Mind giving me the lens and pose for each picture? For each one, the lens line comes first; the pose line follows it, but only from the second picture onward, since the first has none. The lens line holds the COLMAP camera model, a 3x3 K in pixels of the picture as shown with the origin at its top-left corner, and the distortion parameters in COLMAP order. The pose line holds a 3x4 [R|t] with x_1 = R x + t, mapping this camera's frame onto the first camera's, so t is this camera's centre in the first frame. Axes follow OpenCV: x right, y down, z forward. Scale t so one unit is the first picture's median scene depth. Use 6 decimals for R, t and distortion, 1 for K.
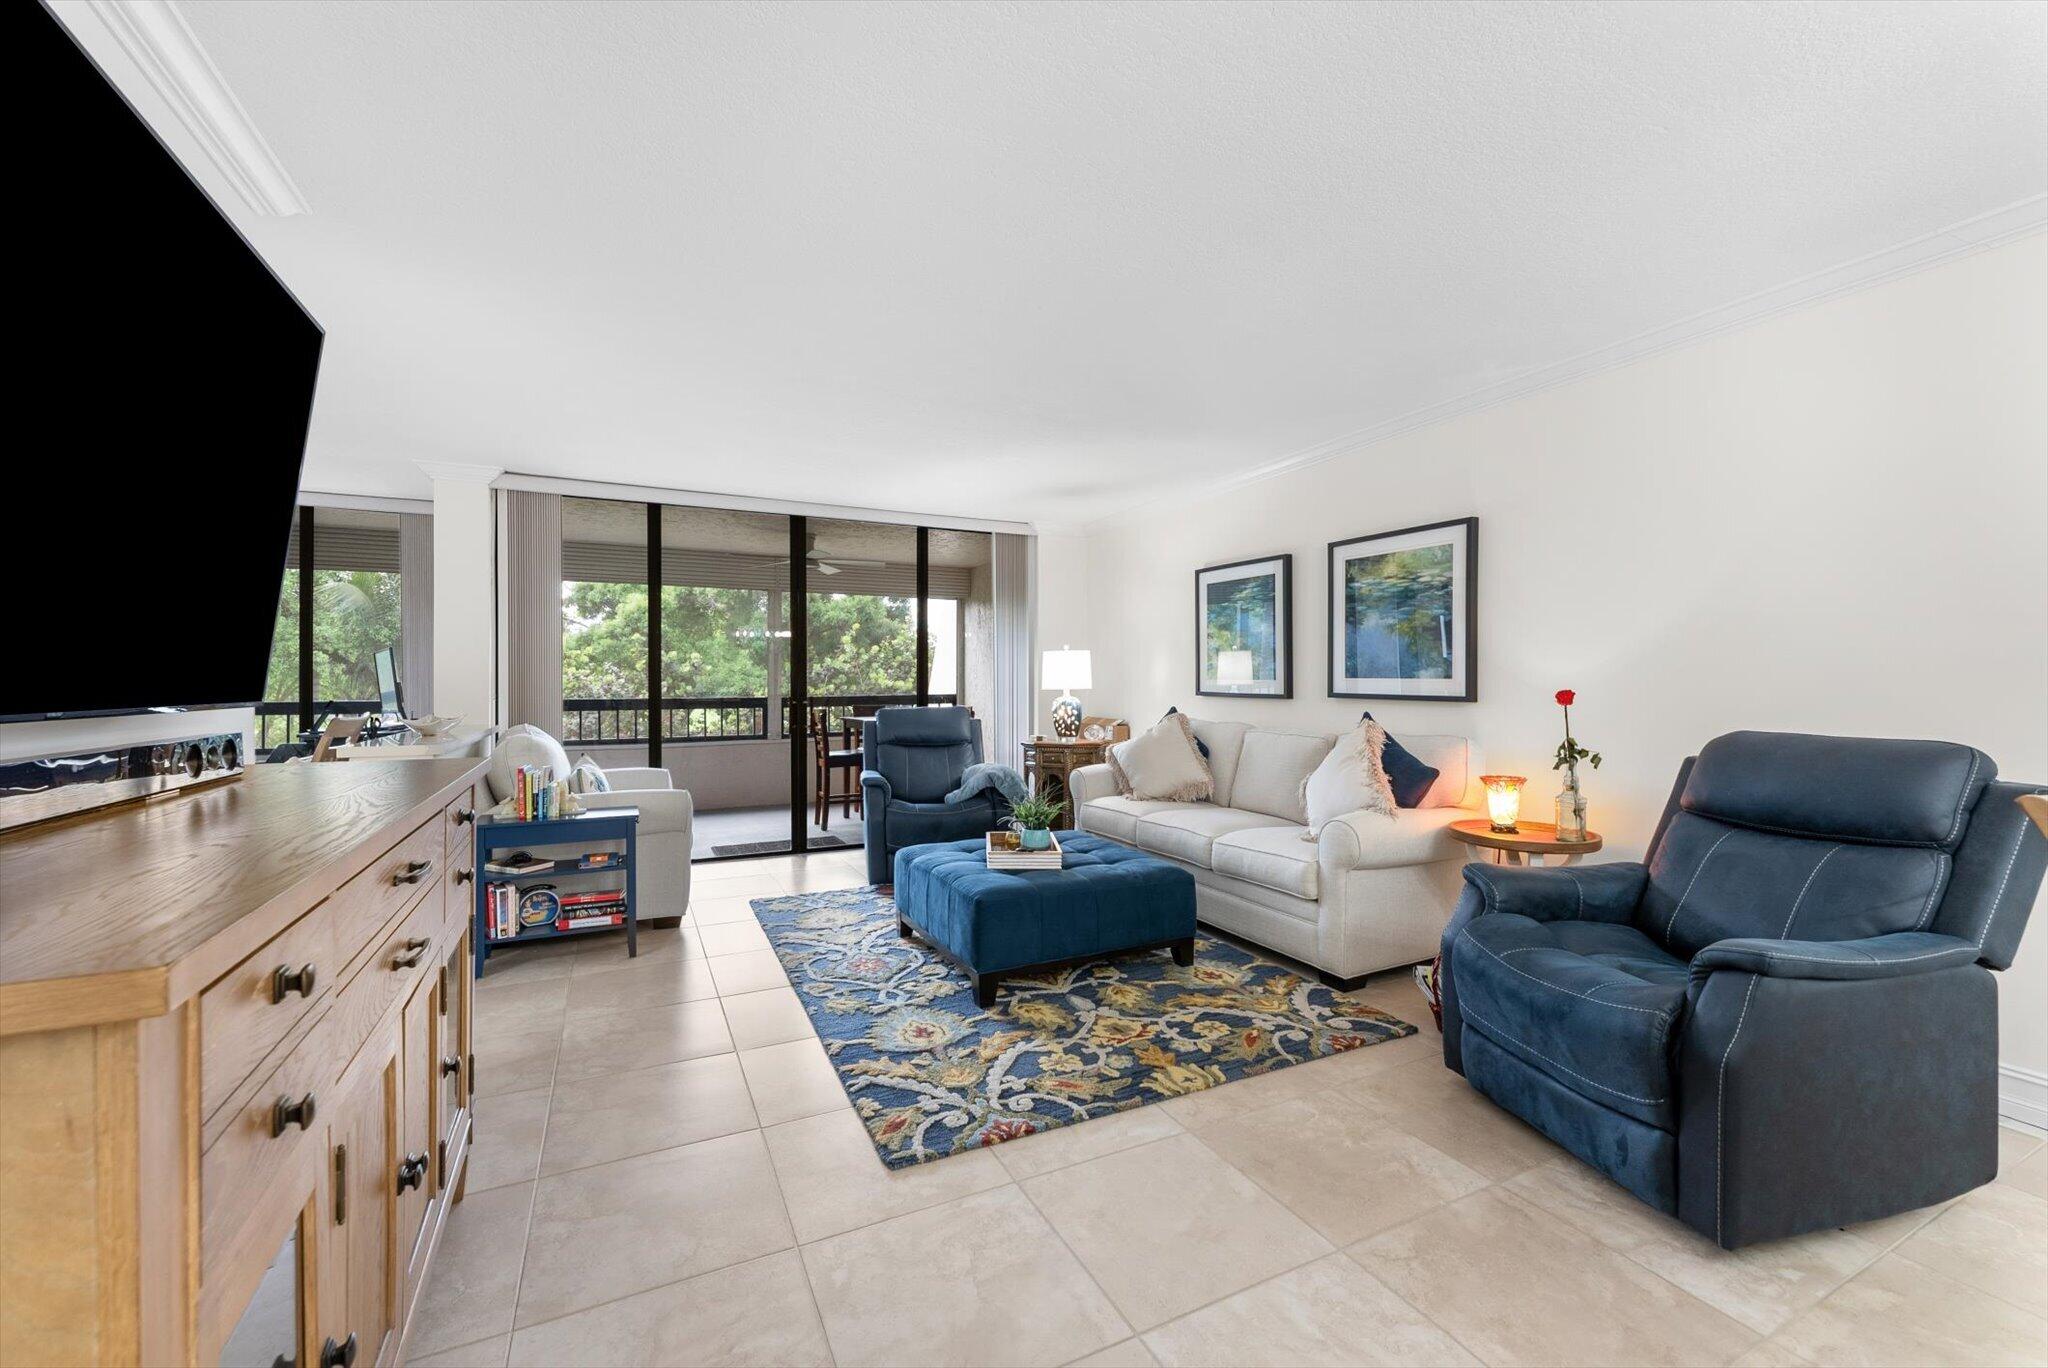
lens RADIAL K [[819.1, 0, 1024.8], [0, 819.1, 678.5], [0, 0, 1]] dist [0.001595, -0.001134]
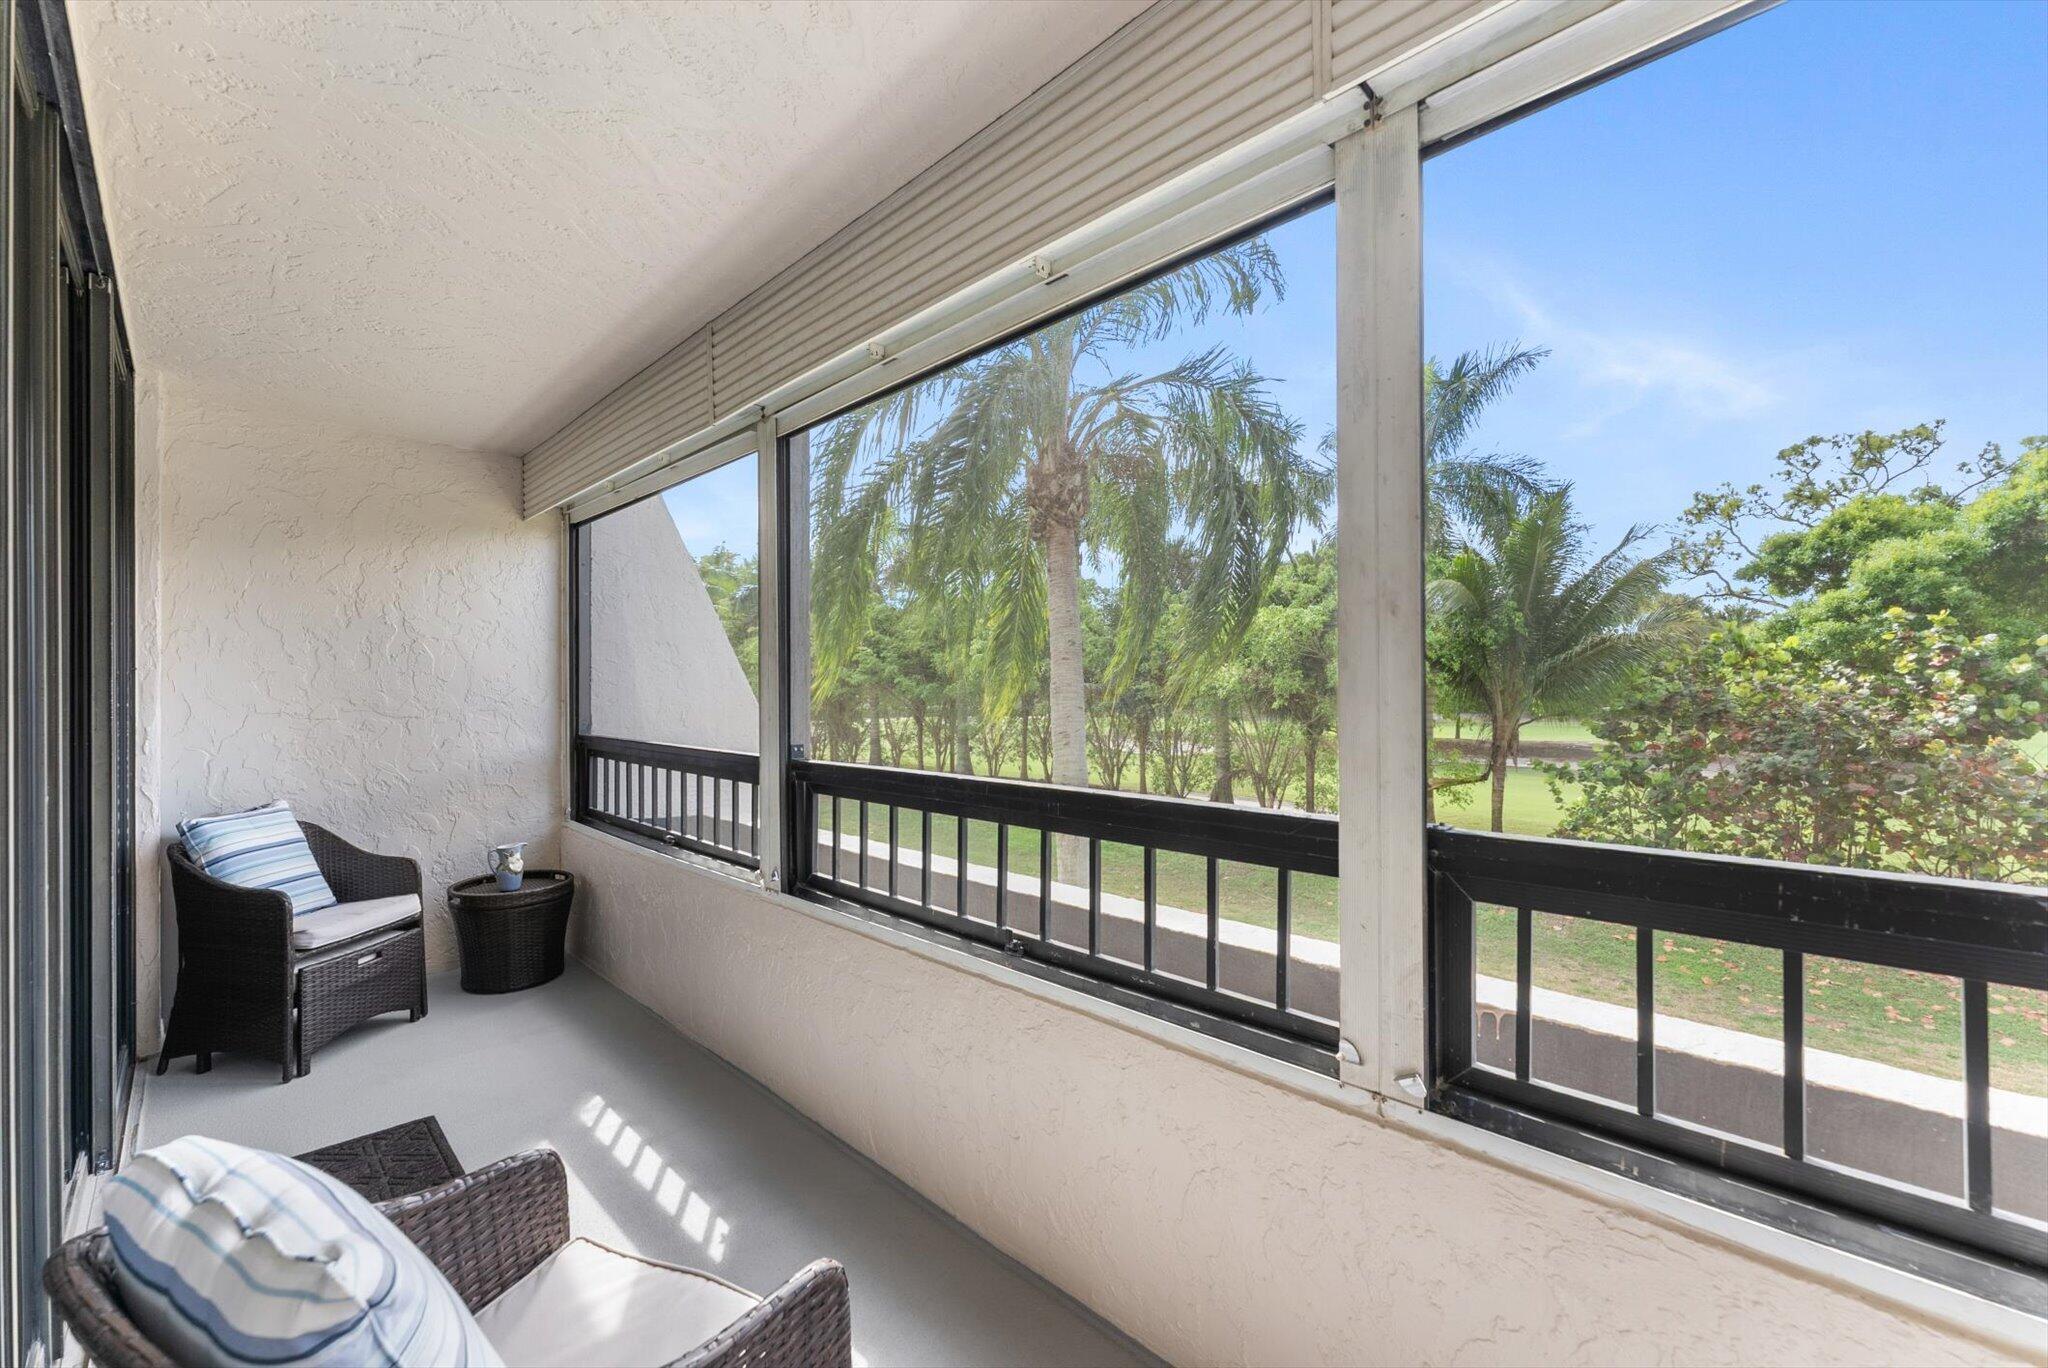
lens RADIAL K [[819.1, 0, 1028.1], [0, 819.1, 690.9], [0, 0, 1]] dist [0.001595, -0.001134]
pose [[0.329465, -0.003257, -0.944162, -1.040250], [0.006888, 0.999976, -0.001046, -0.008475], [0.944143, -0.006159, 0.329480, 1.893078]]
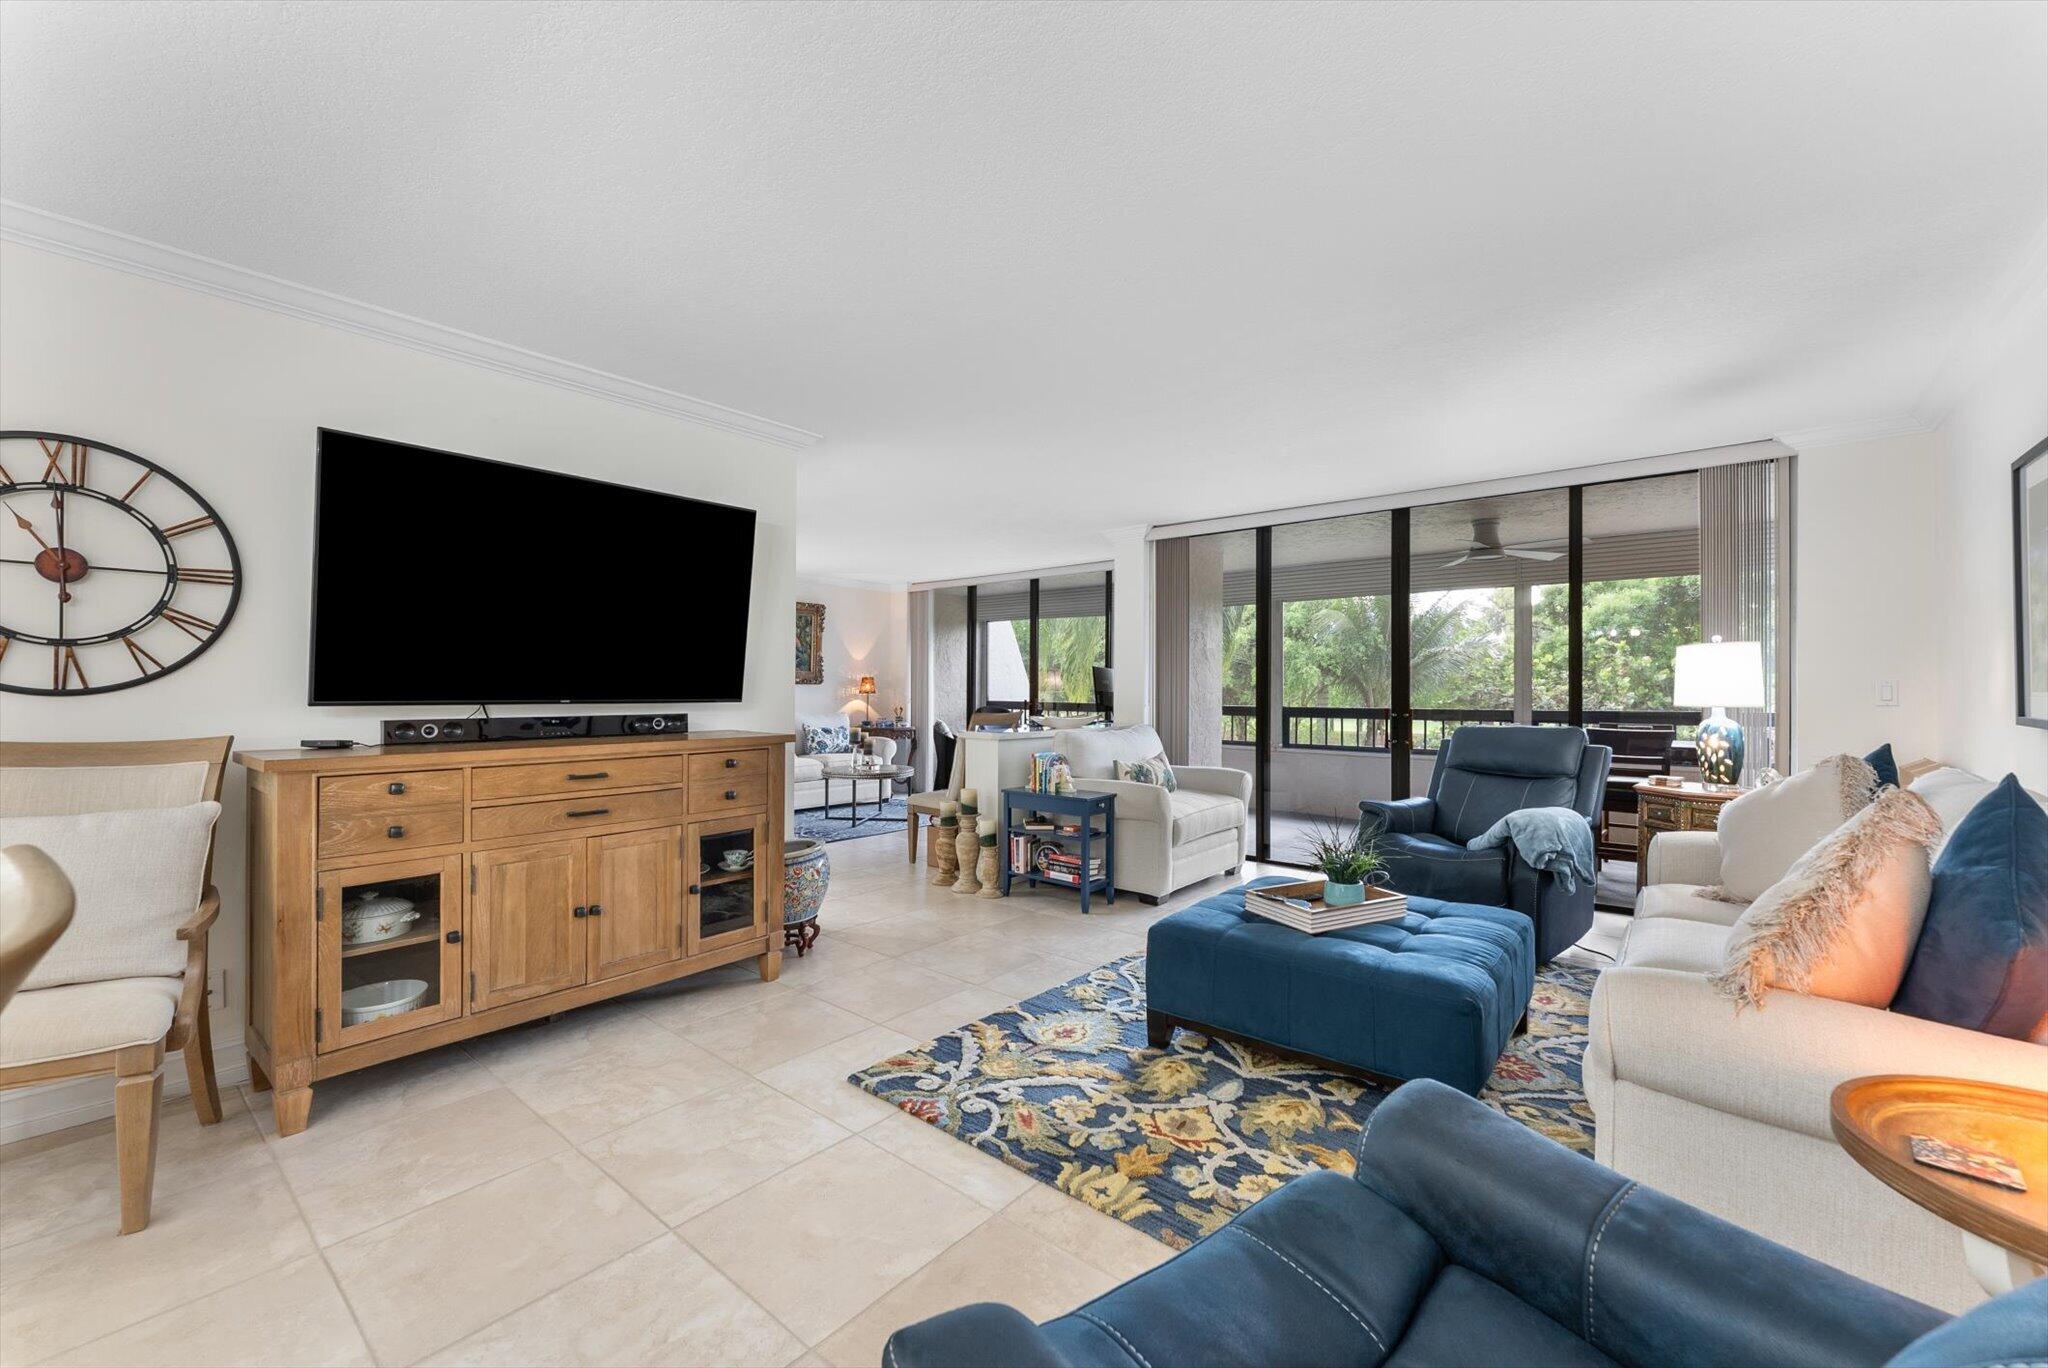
lens RADIAL K [[819.1, 0, 1021.4], [0, 819.1, 676.7], [0, 0, 1]] dist [0.001595, -0.001134]
pose [[0.405721, -0.011498, -0.913925, 0.645453], [-0.001032, 0.999914, -0.013038, -0.001032], [0.913996, 0.006233, 0.405675, 0.429574]]
